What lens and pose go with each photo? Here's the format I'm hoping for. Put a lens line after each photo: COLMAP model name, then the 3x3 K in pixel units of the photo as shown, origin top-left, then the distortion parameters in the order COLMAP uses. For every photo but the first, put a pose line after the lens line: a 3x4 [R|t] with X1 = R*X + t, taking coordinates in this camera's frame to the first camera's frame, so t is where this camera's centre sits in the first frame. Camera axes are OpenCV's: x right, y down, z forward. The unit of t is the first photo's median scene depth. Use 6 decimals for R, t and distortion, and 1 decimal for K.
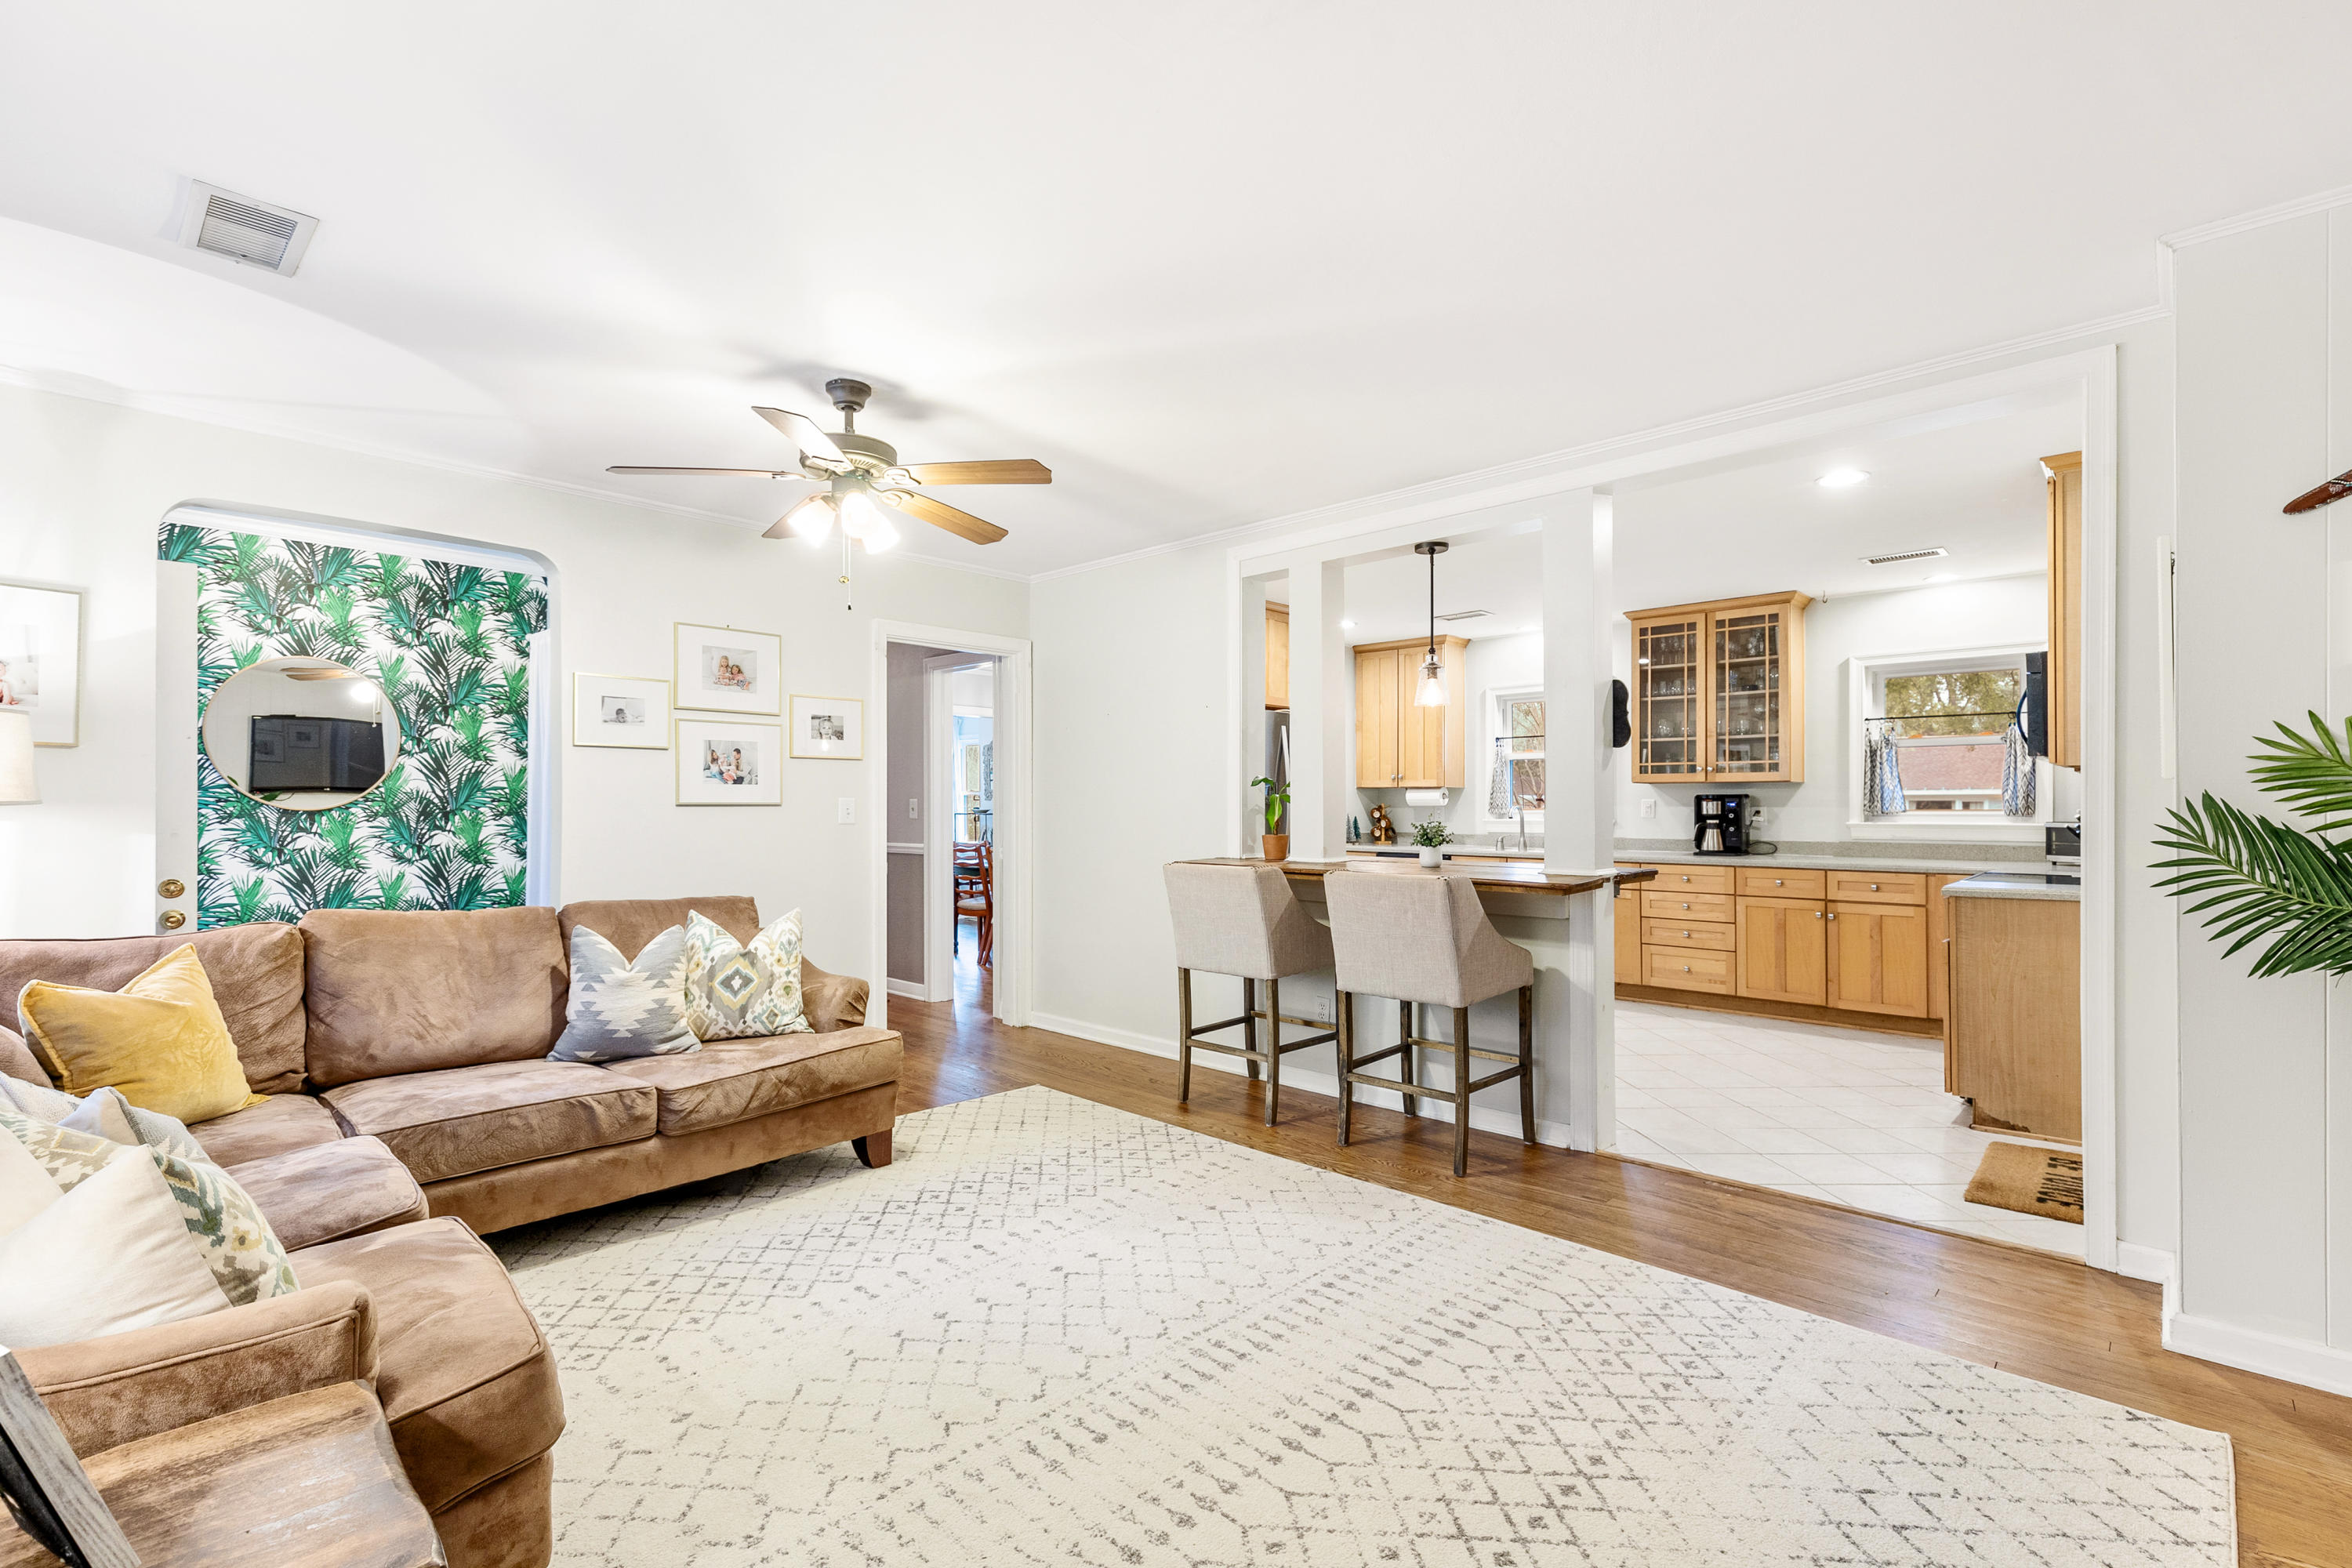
lens RADIAL K [[1071.7, 0, 1162.0], [0, 1071.7, 800.5], [0, 0, 1]] dist [0.003170, 0.000569]
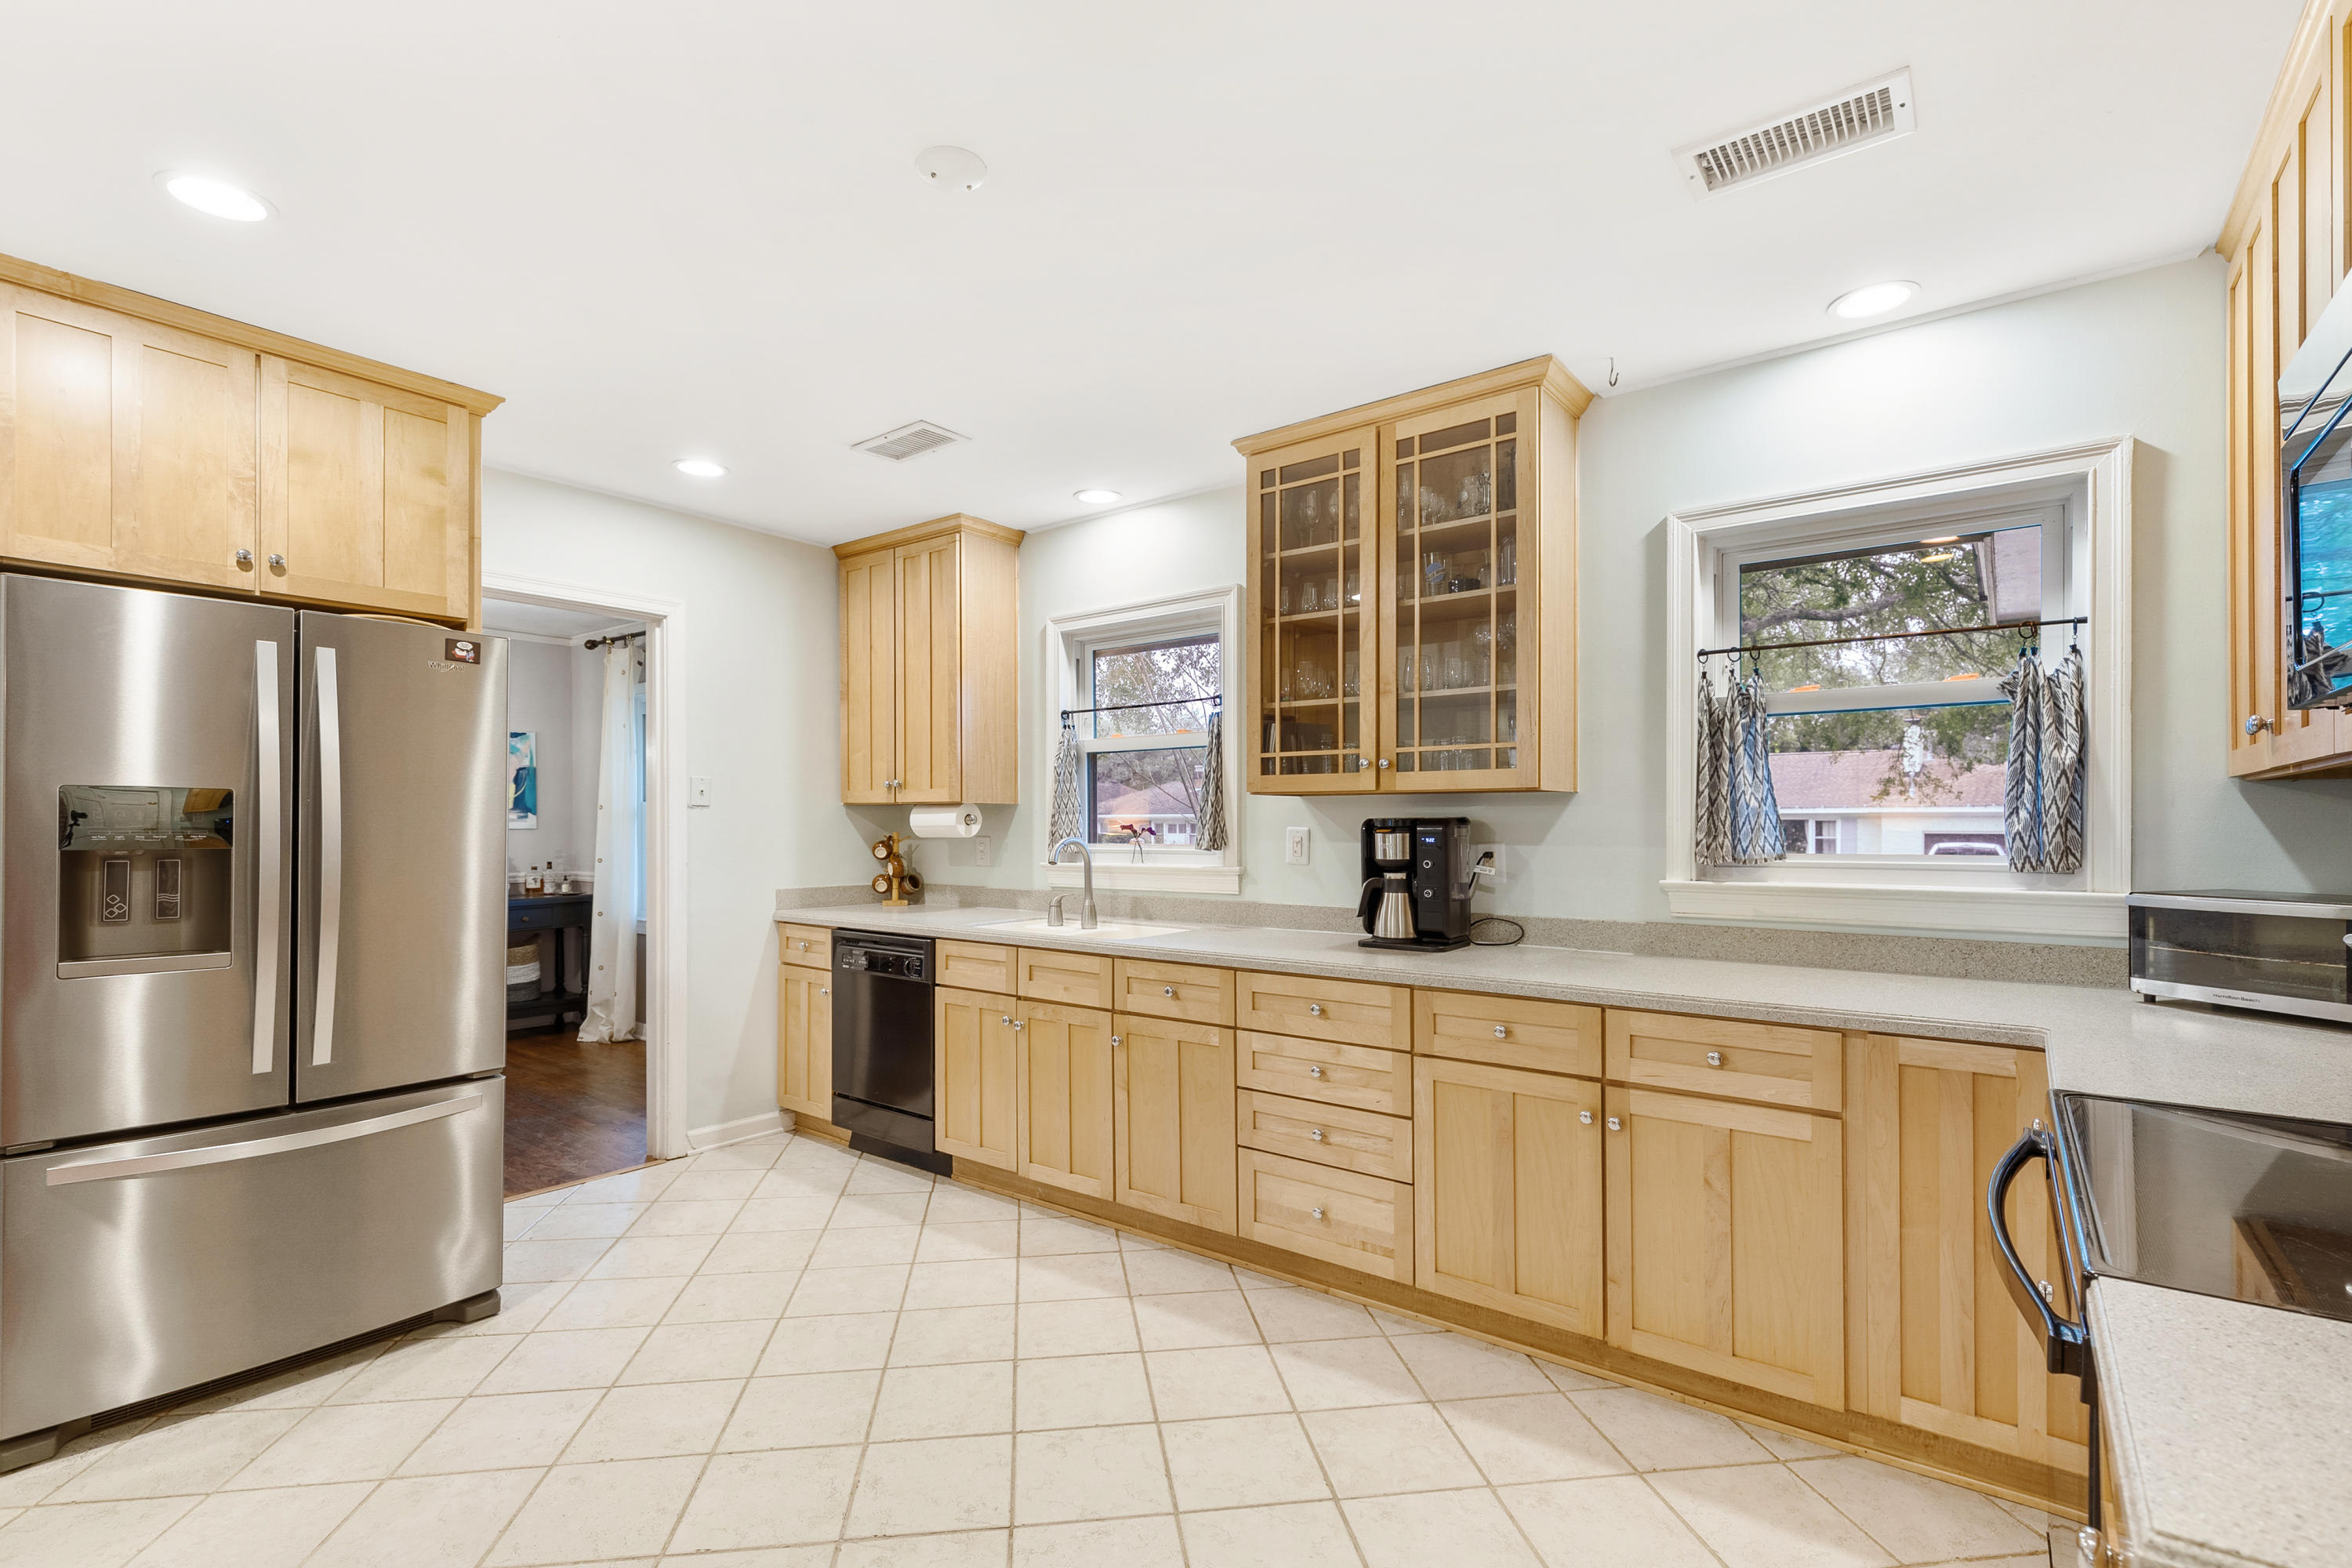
lens RADIAL K [[1071.7, 0, 1166.7], [0, 1071.7, 817.7], [0, 0, 1]] dist [0.003170, 0.000569]
pose [[0.994624, 0.001081, 0.103547, 0.373867], [-0.000878, 0.999998, -0.002010, -0.004919], [-0.103549, 0.001908, 0.994623, 0.556726]]
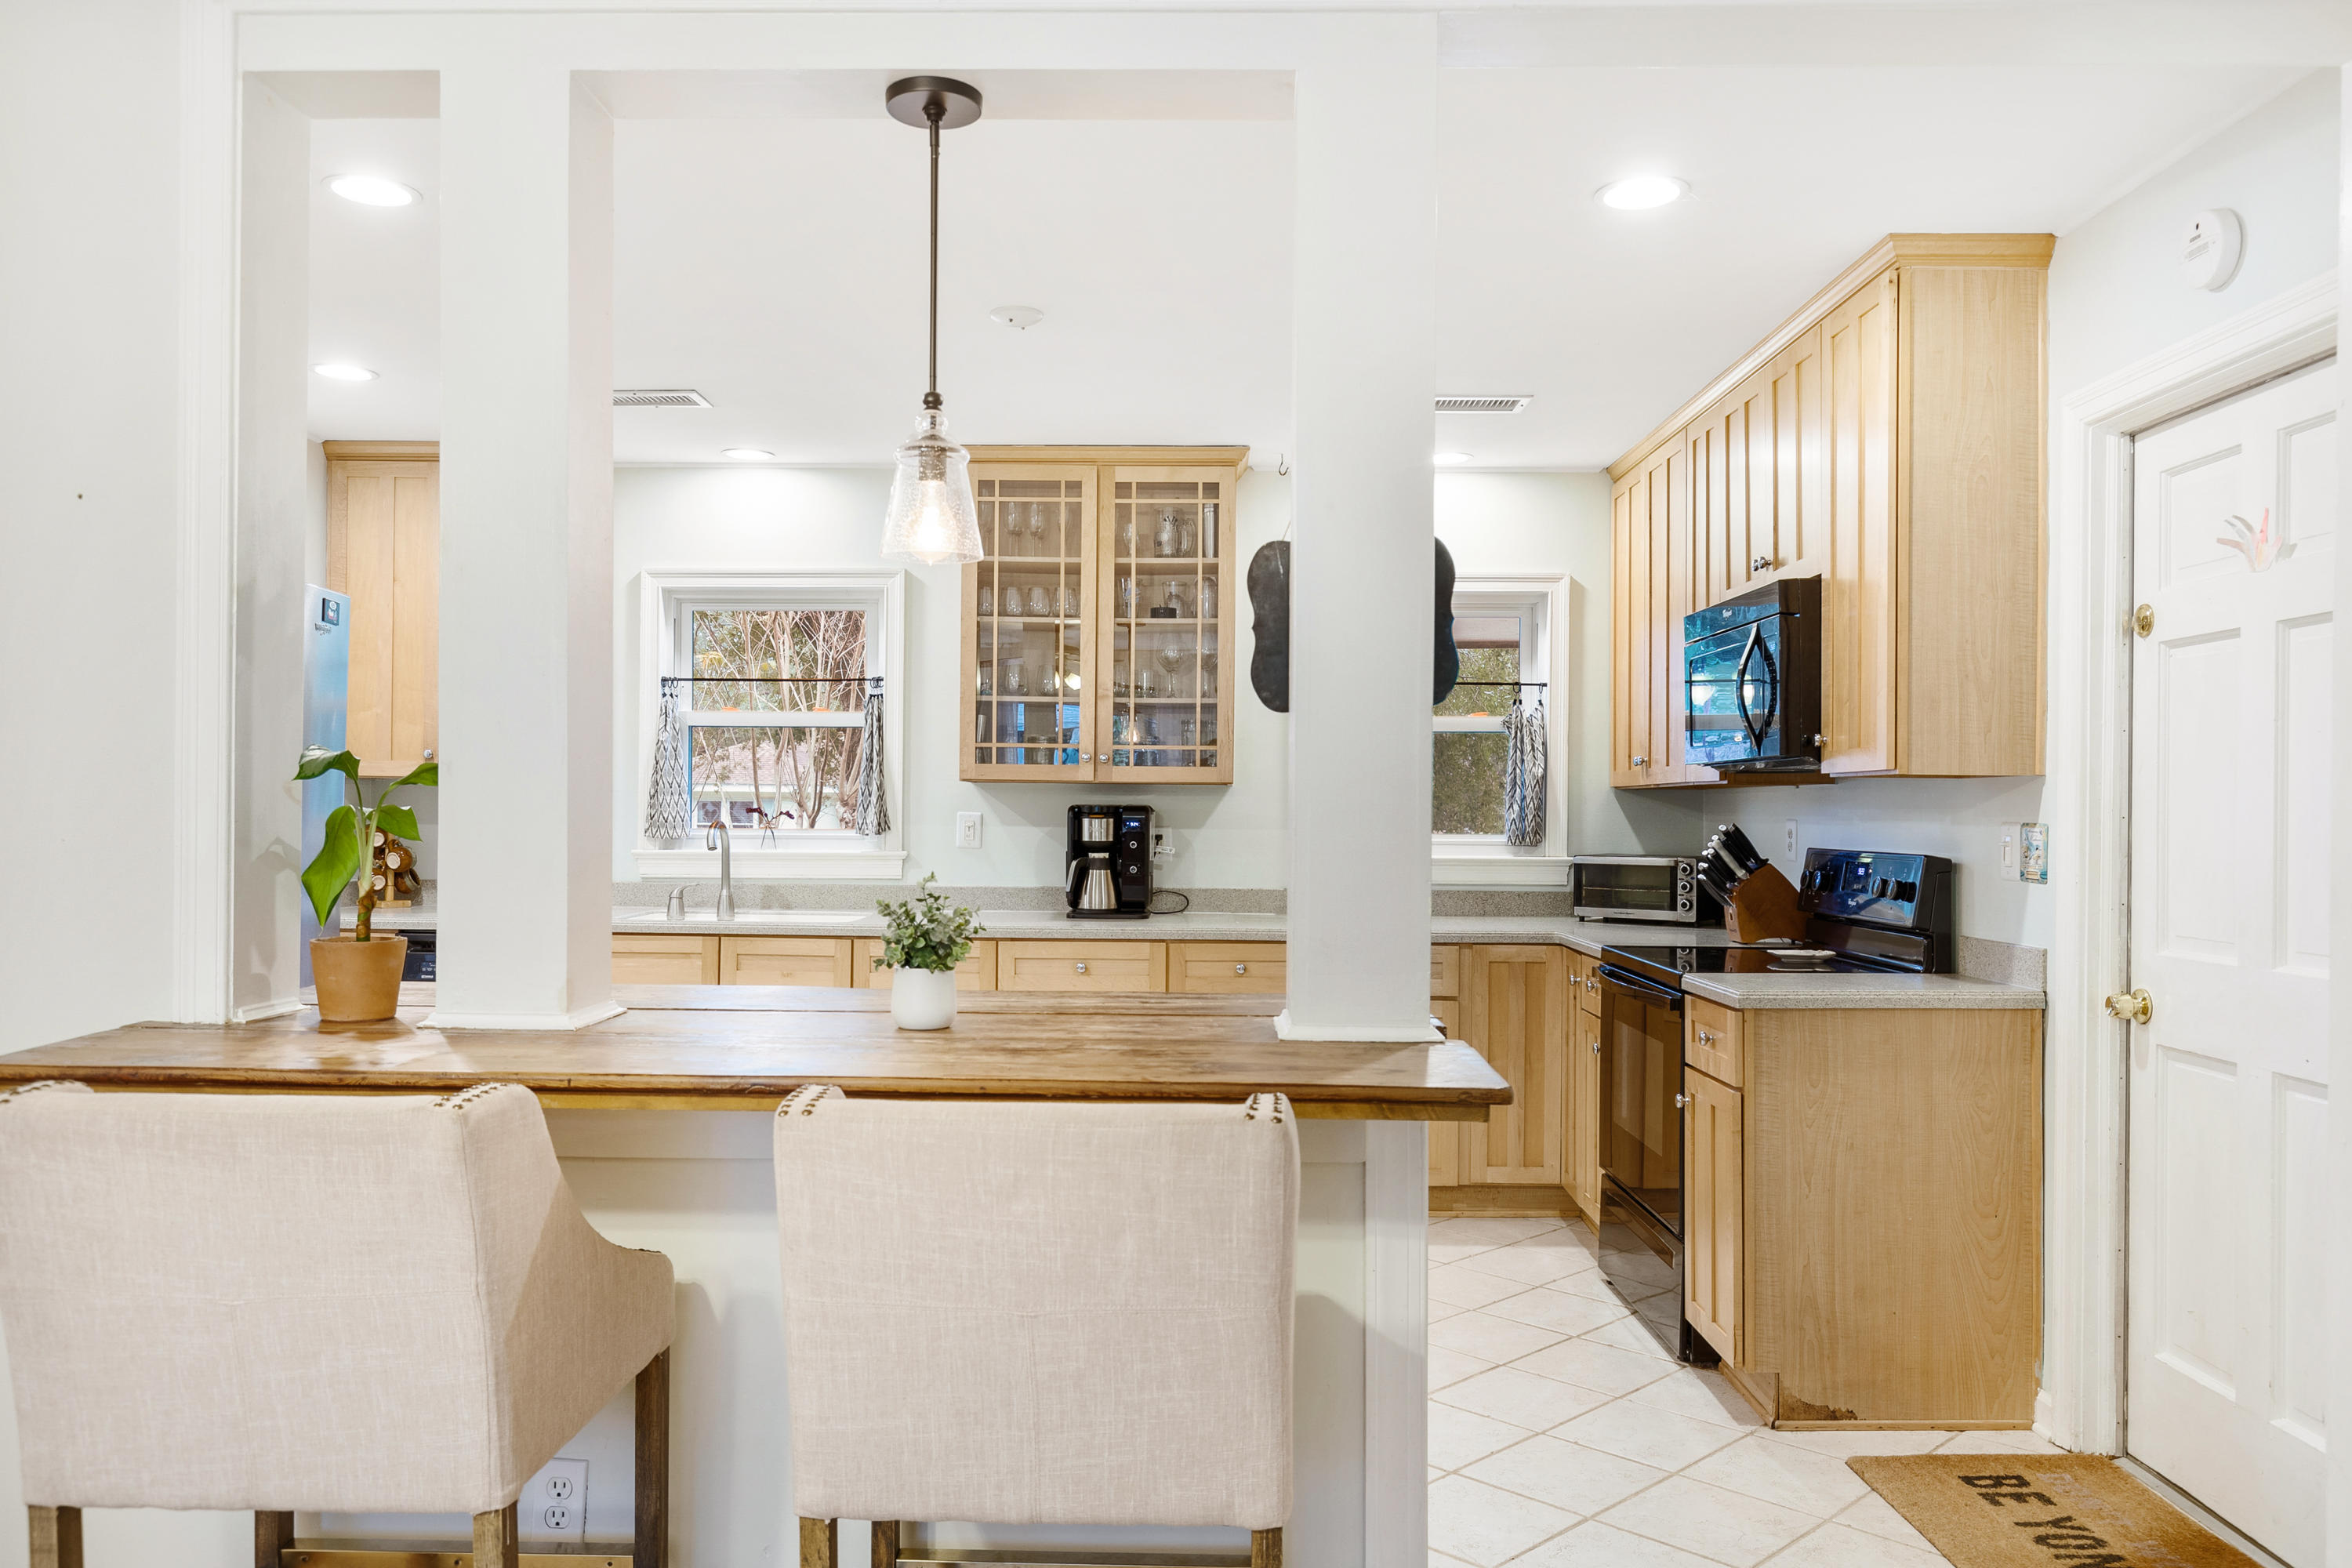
lens RADIAL K [[1696.1, 0, 1187.1], [0, 1696.1, 788.9], [0, 0, 1]] dist [-0.005779, 0.000893]
pose [[0.726857, 0.015480, 0.686615, -0.040238], [-0.012320, 0.999879, -0.009500, -0.006379], [-0.686678, -0.001555, 0.726960, 0.359244]]
